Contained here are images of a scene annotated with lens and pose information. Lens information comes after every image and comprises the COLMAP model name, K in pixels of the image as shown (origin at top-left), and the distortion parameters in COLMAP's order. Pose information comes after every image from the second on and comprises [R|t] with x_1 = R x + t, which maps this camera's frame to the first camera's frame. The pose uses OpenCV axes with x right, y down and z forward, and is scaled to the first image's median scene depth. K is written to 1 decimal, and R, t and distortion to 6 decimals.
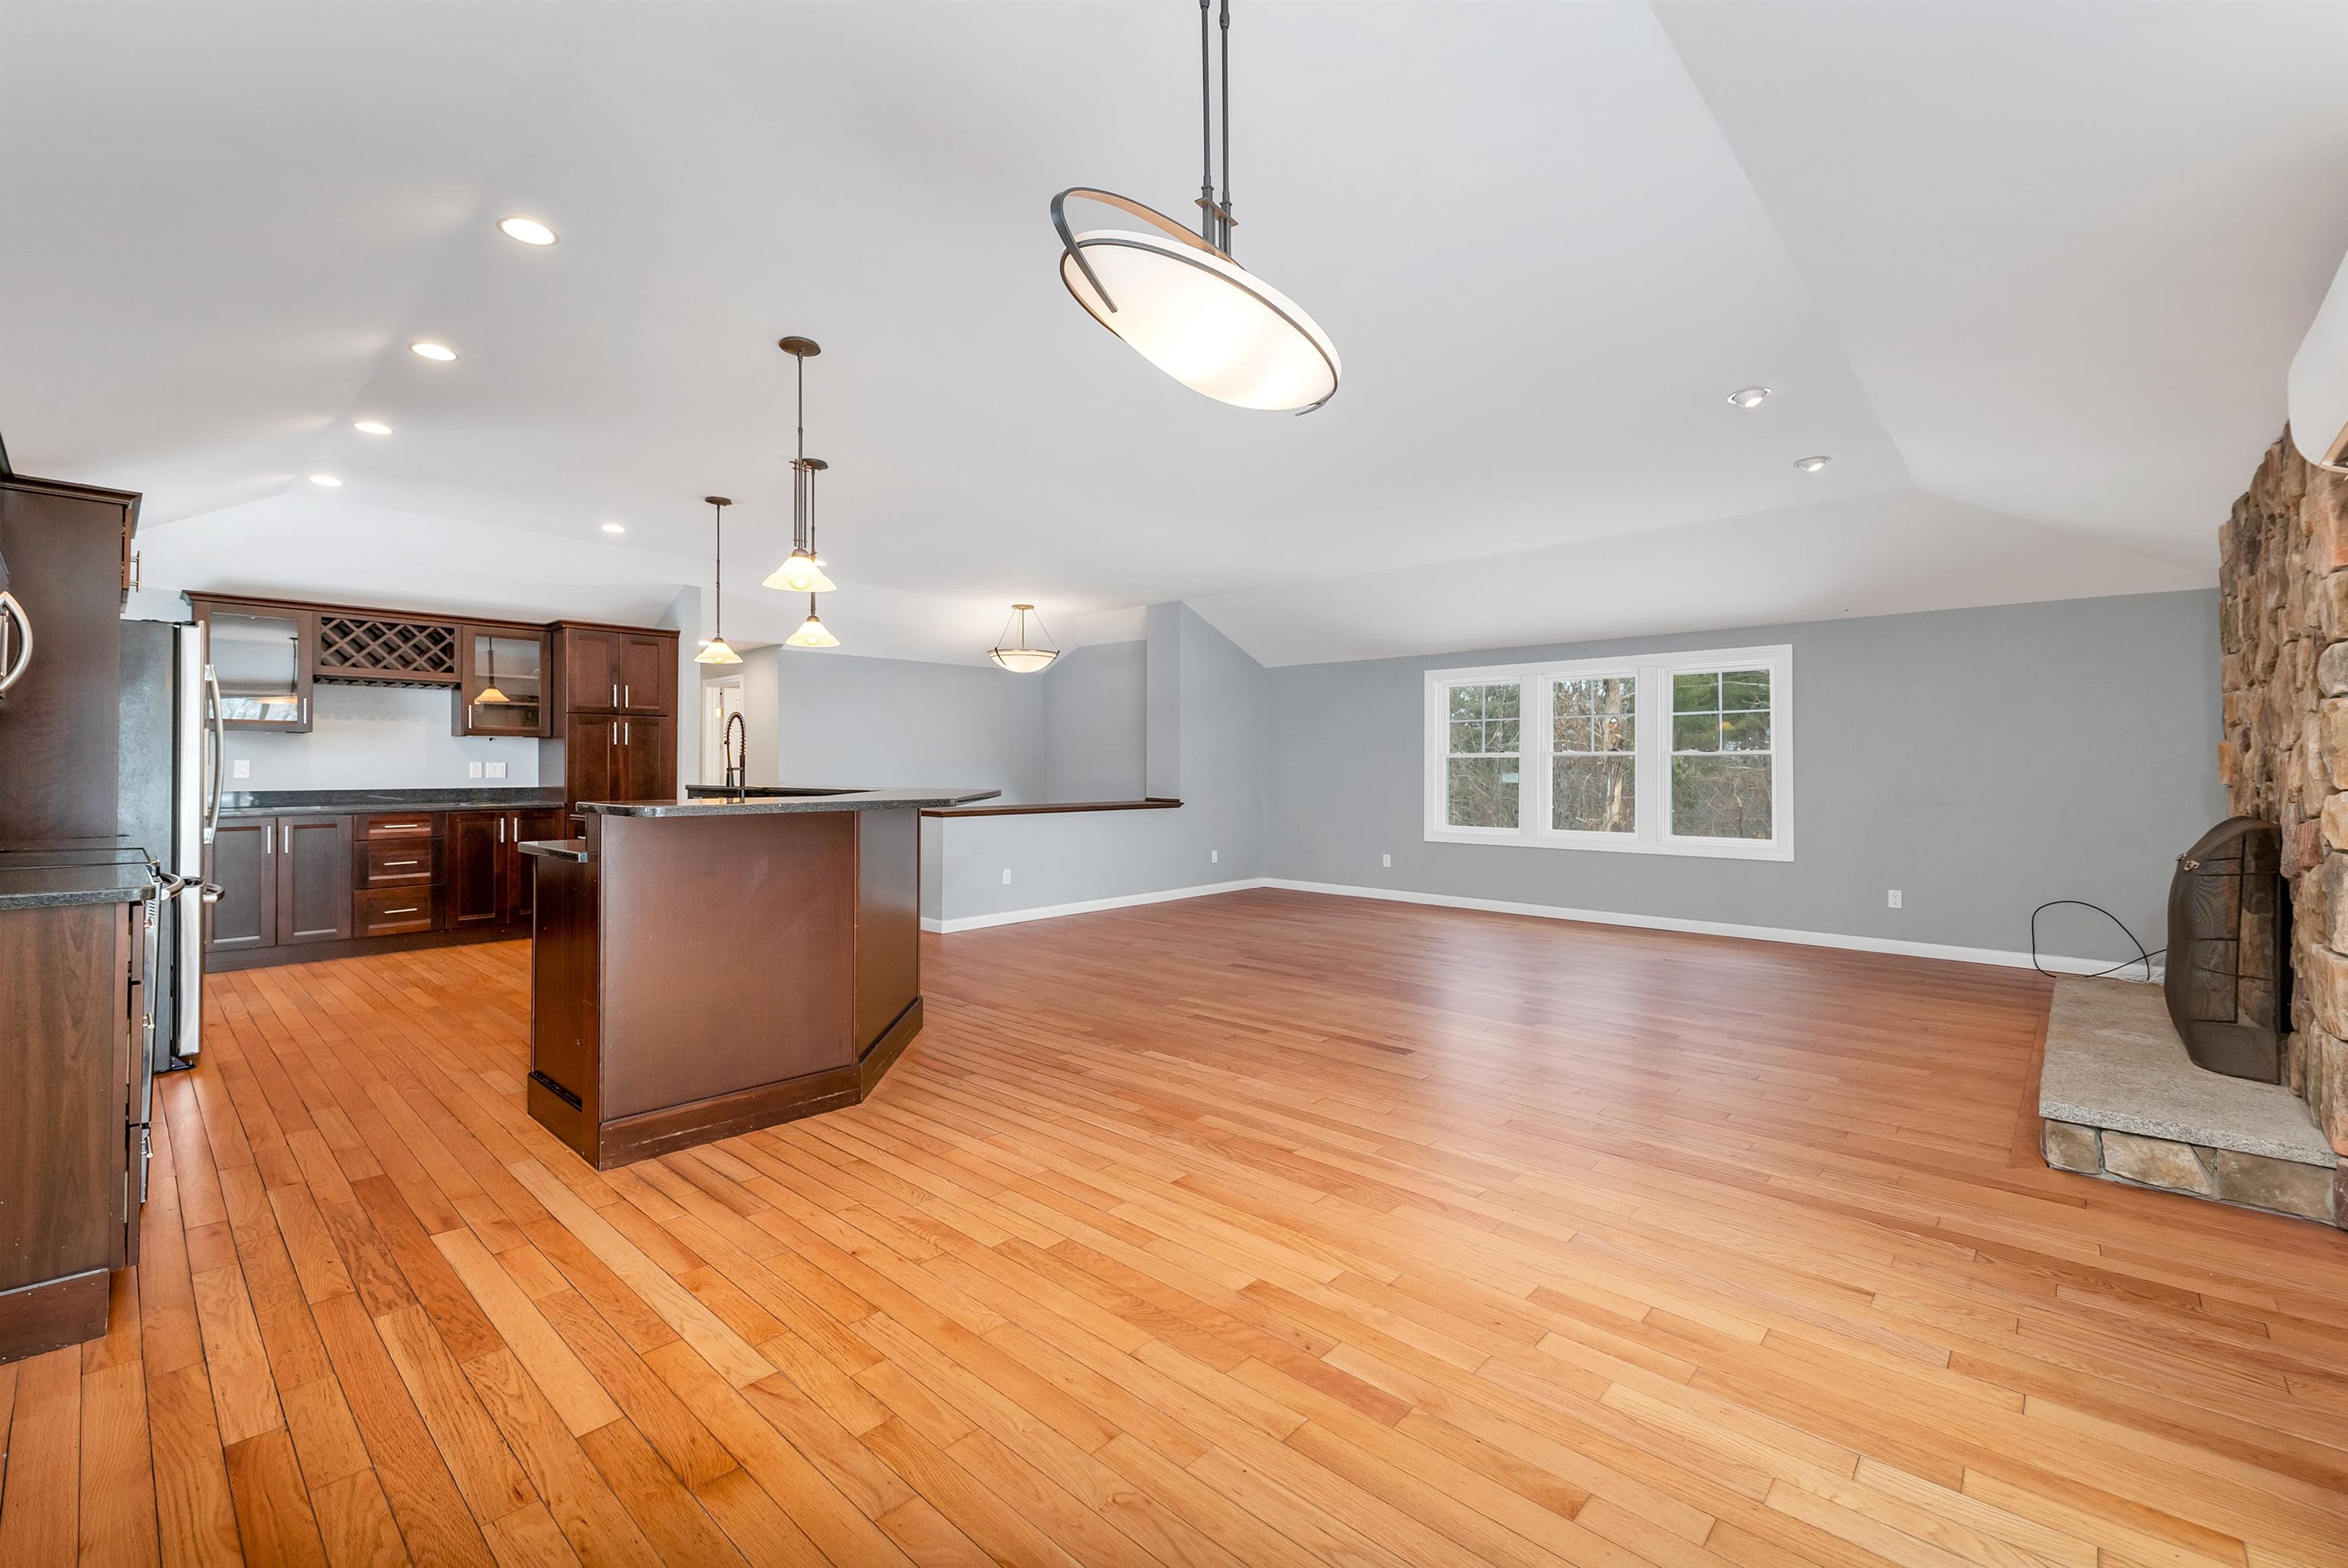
lens RADIAL K [[985.2, 0, 1172.2], [0, 985.2, 755.8], [0, 0, 1]] dist [0.003133, -0.000546]
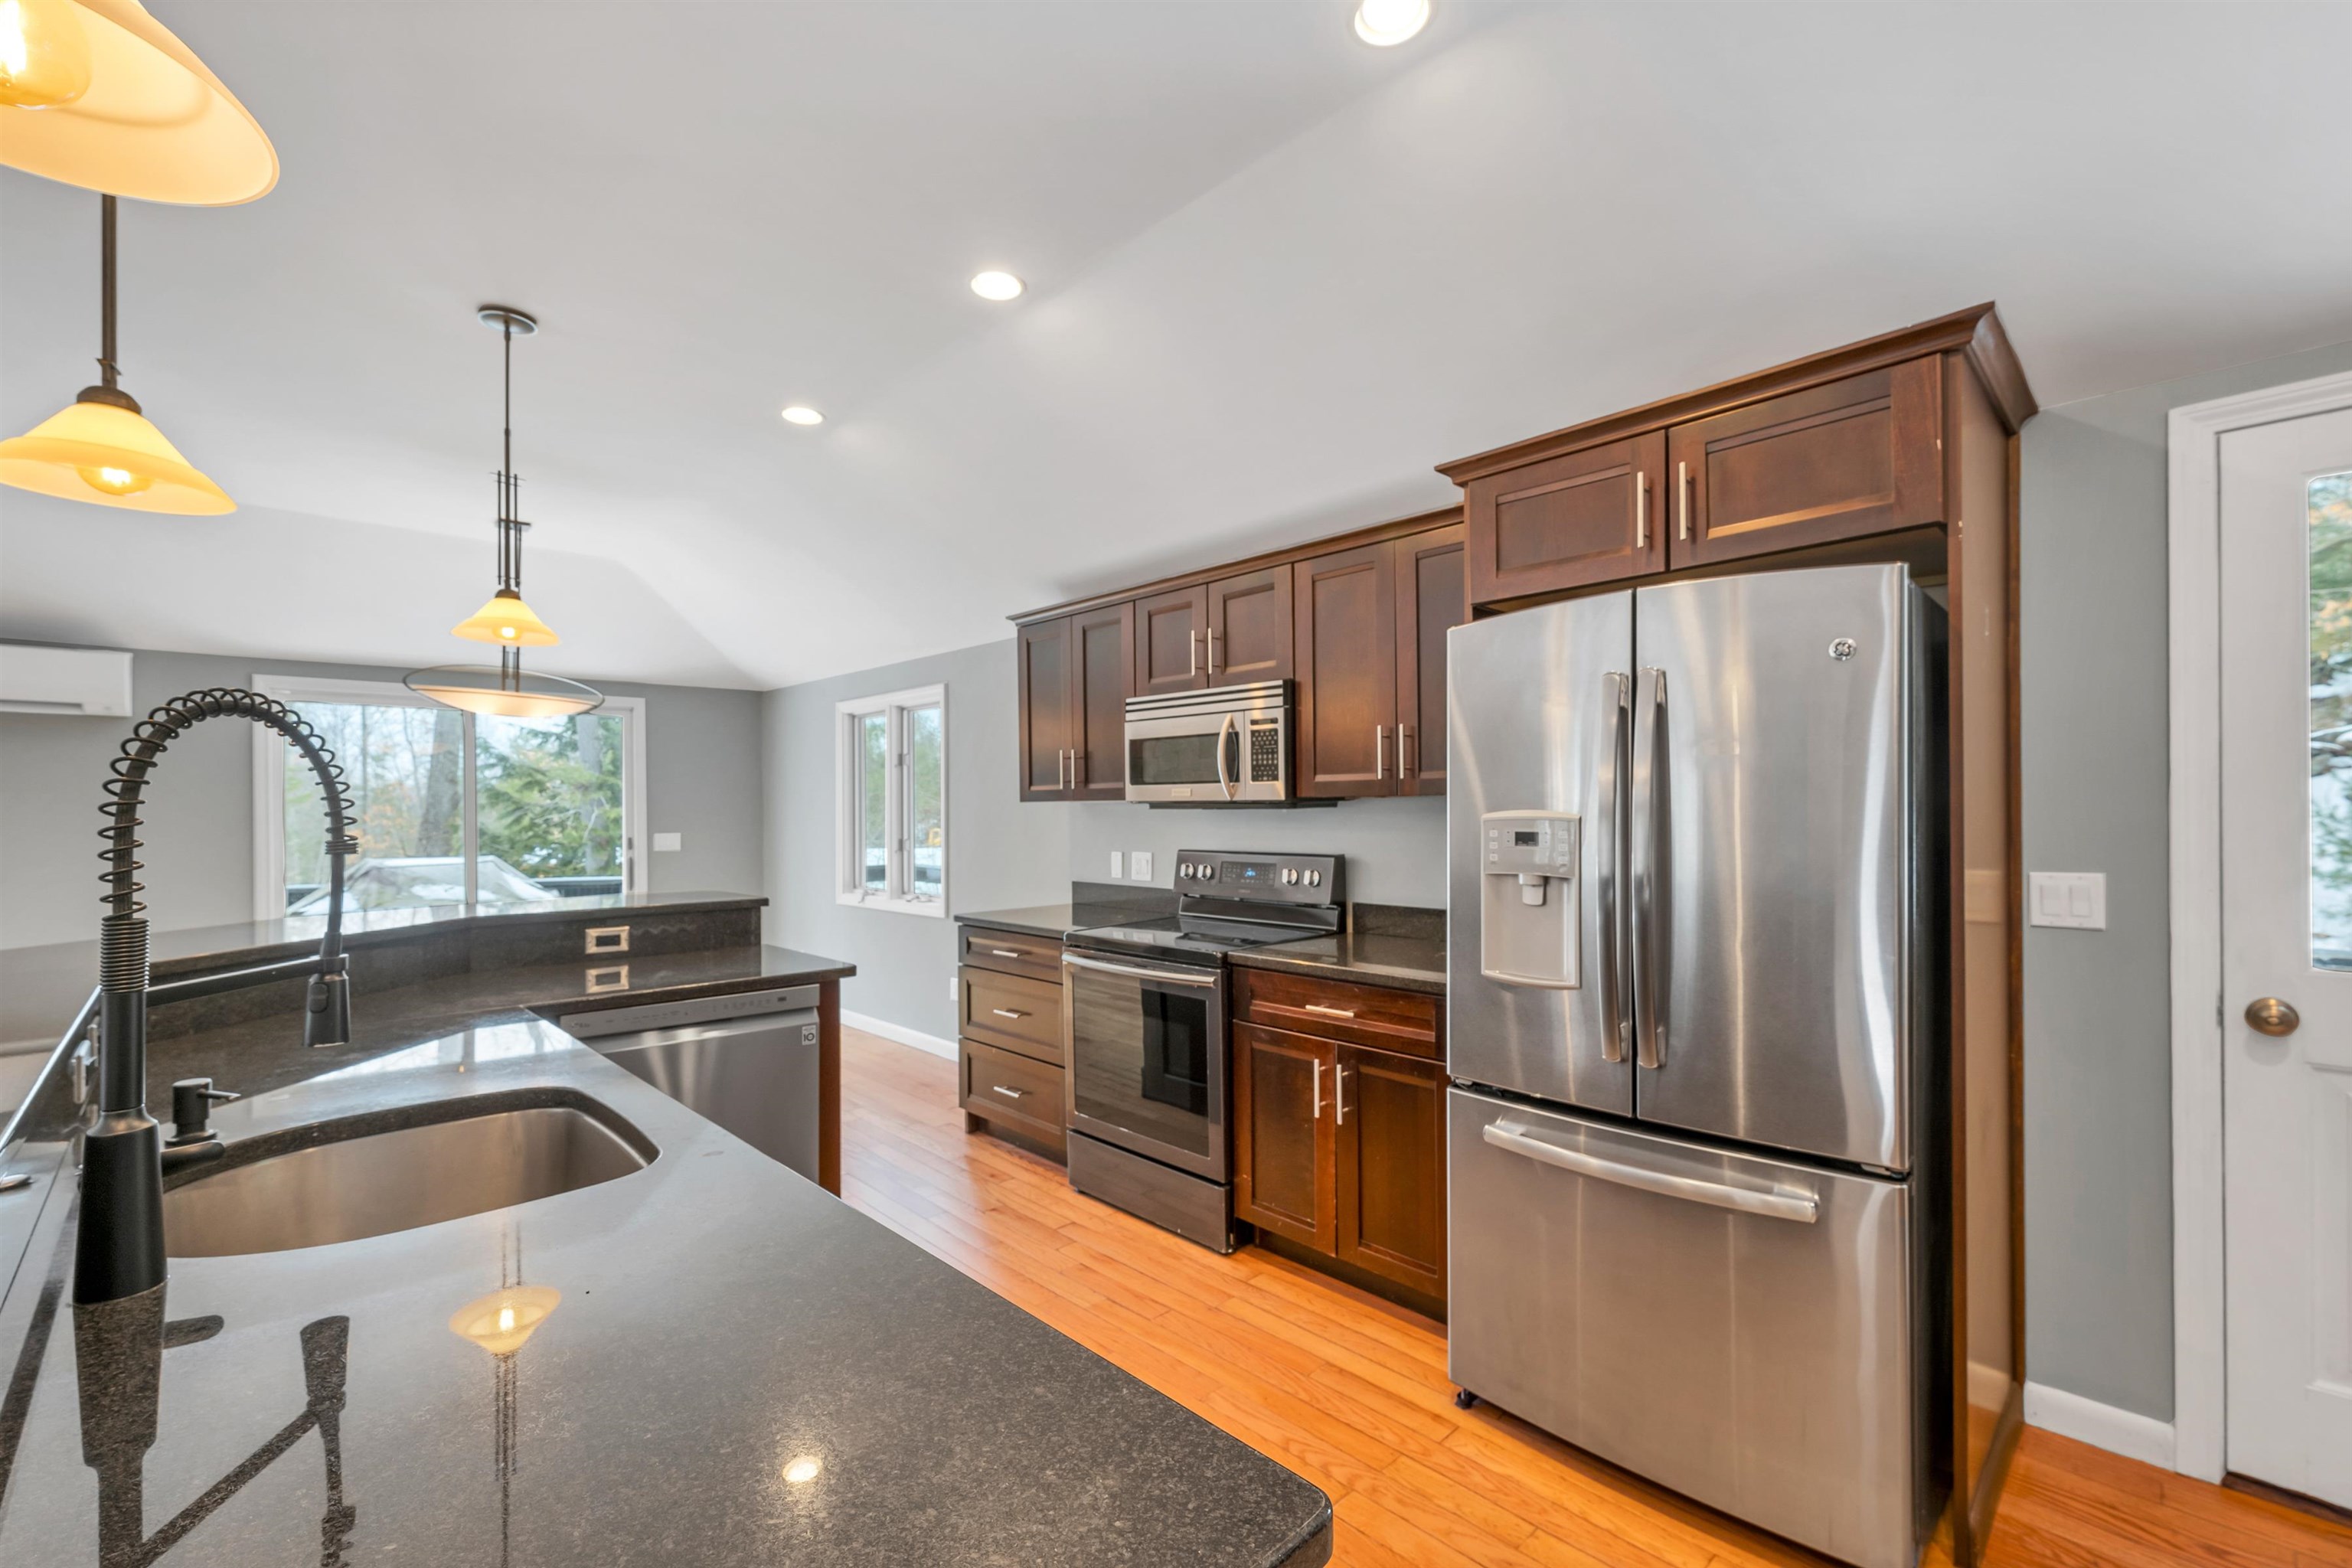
lens RADIAL K [[987.0, 0, 1165.3], [0, 987.0, 806.6], [0, 0, 1]] dist [0.003133, -0.000546]
pose [[-0.998072, 0.005225, 0.061846, -0.497503], [0.003954, 0.999779, -0.020652, -0.012796], [-0.061941, -0.020367, -0.997872, 0.925490]]
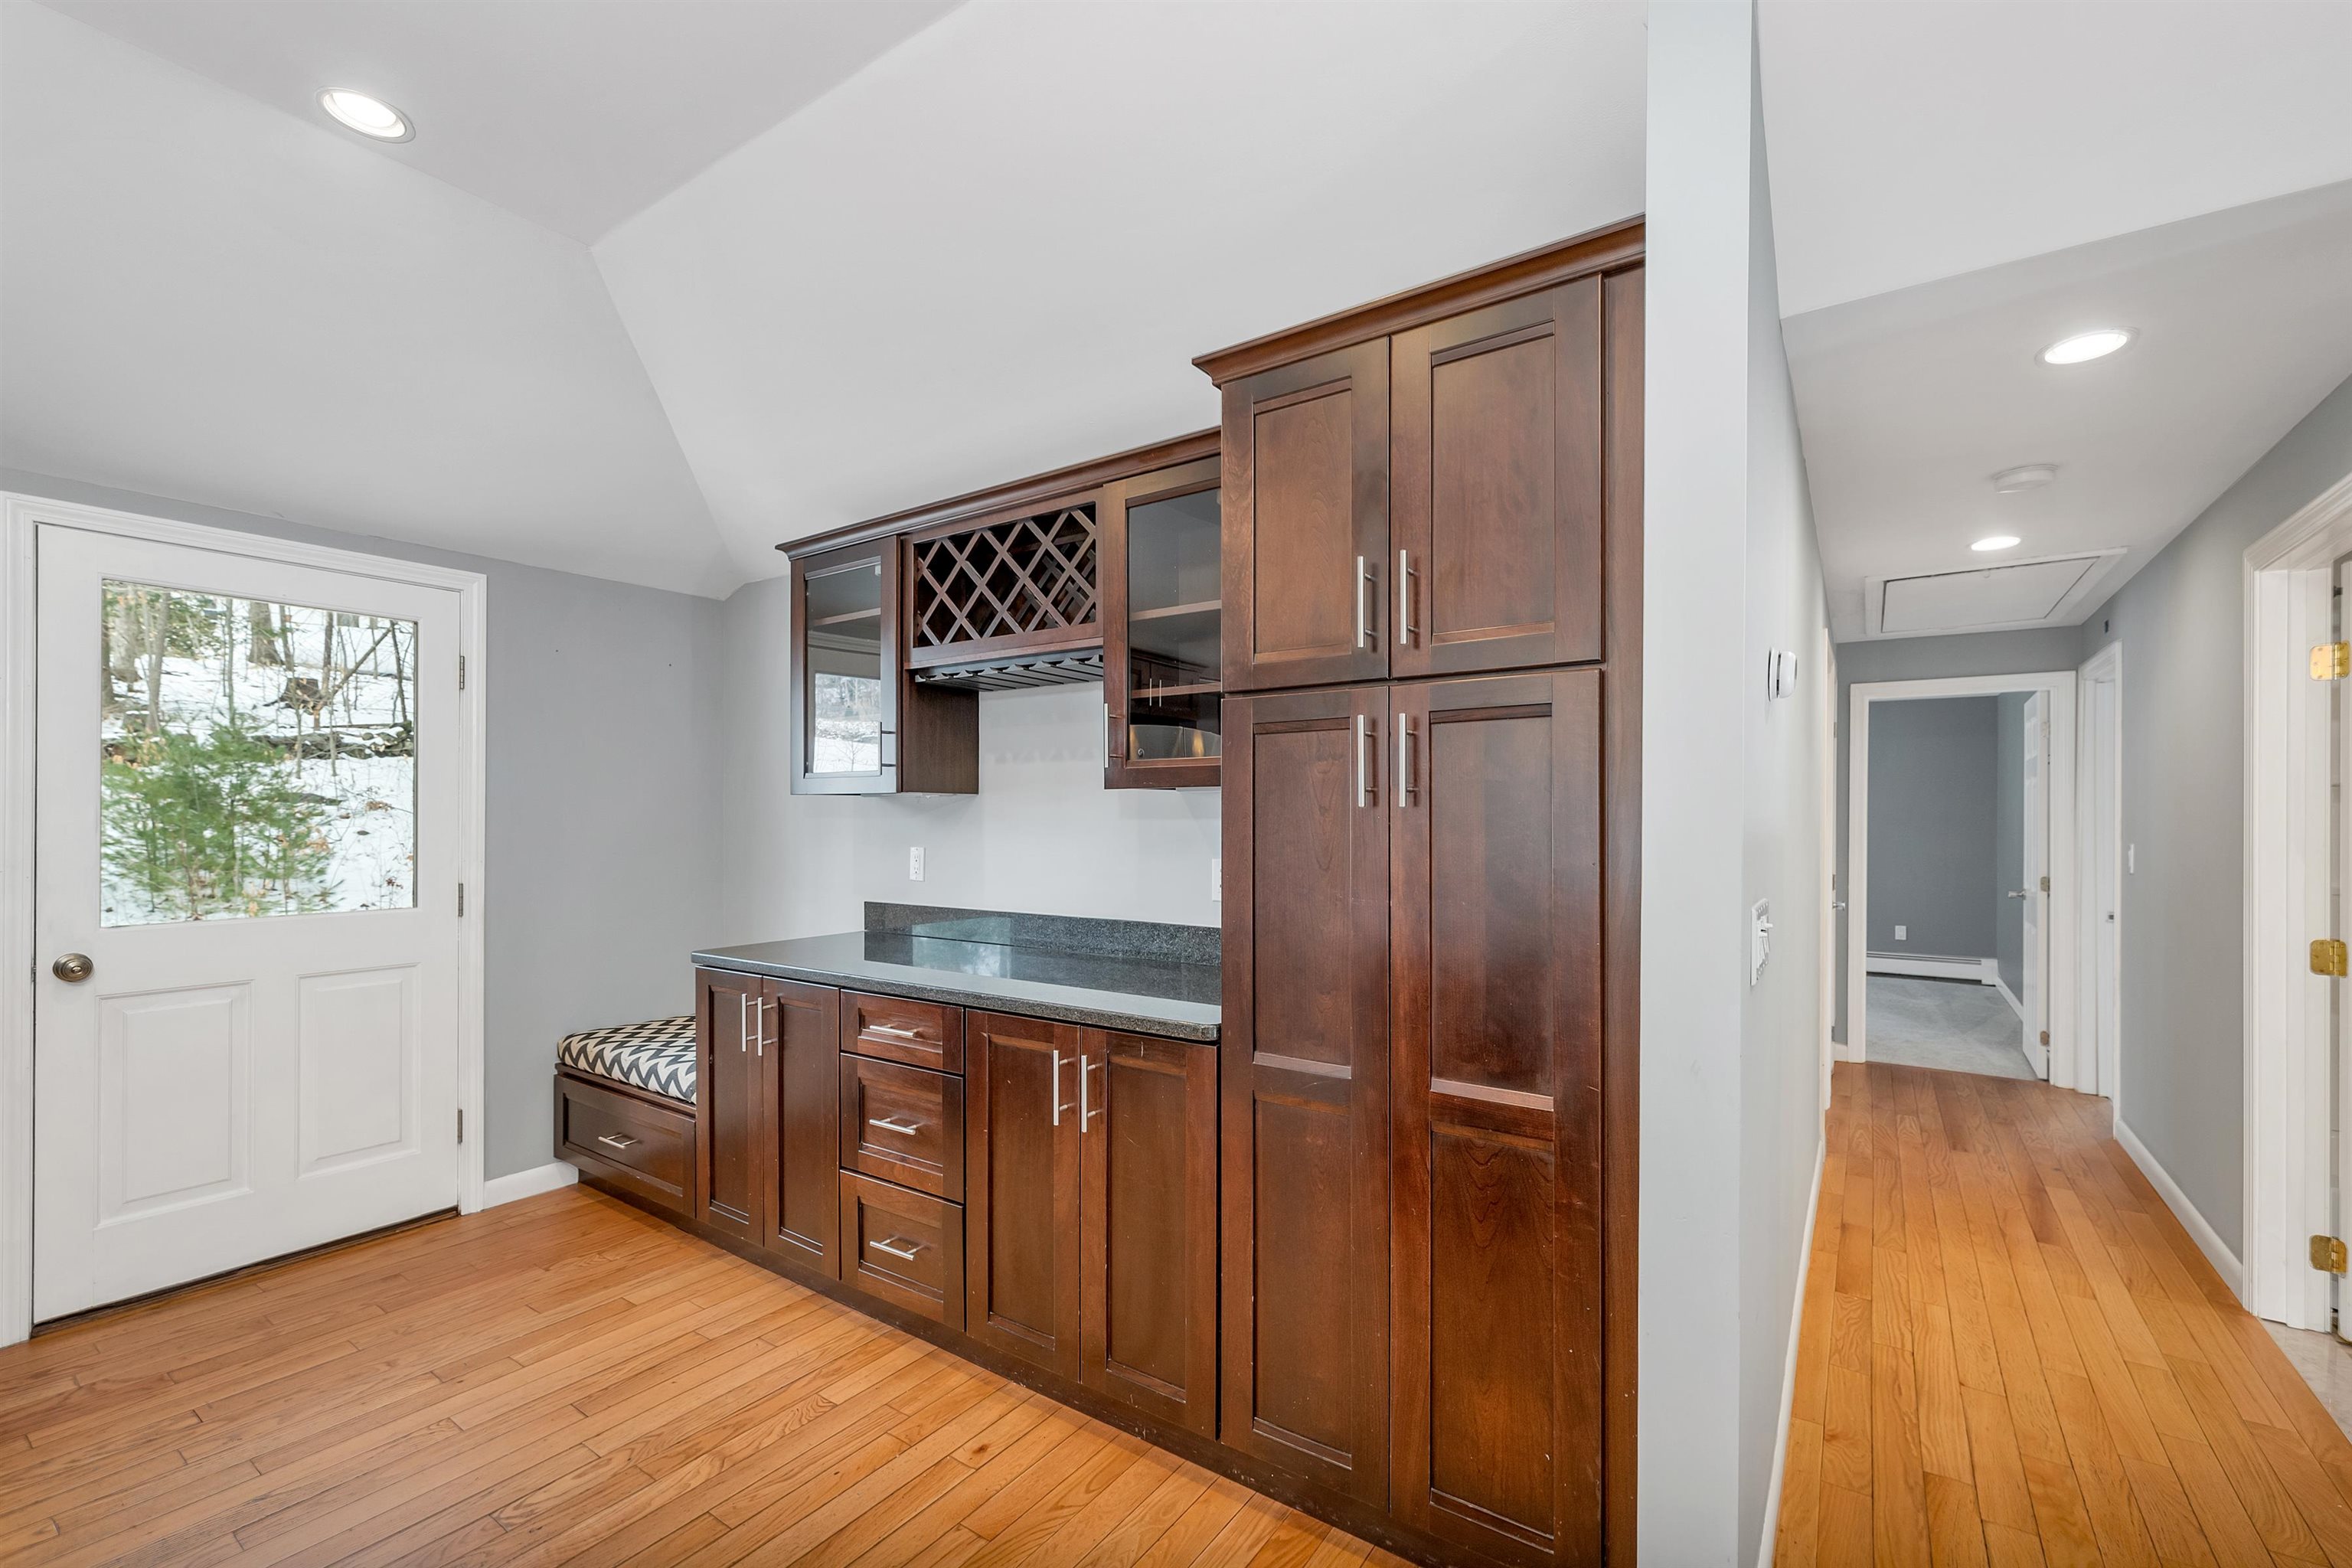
lens RADIAL K [[987.0, 0, 1168.2], [0, 987.0, 821.6], [0, 0, 1]] dist [0.003133, -0.000546]
pose [[0.132529, 0.005857, -0.991162, -0.360105], [0.011848, 0.999902, 0.007493, -0.011215], [0.991108, -0.012736, 0.132447, 0.991599]]
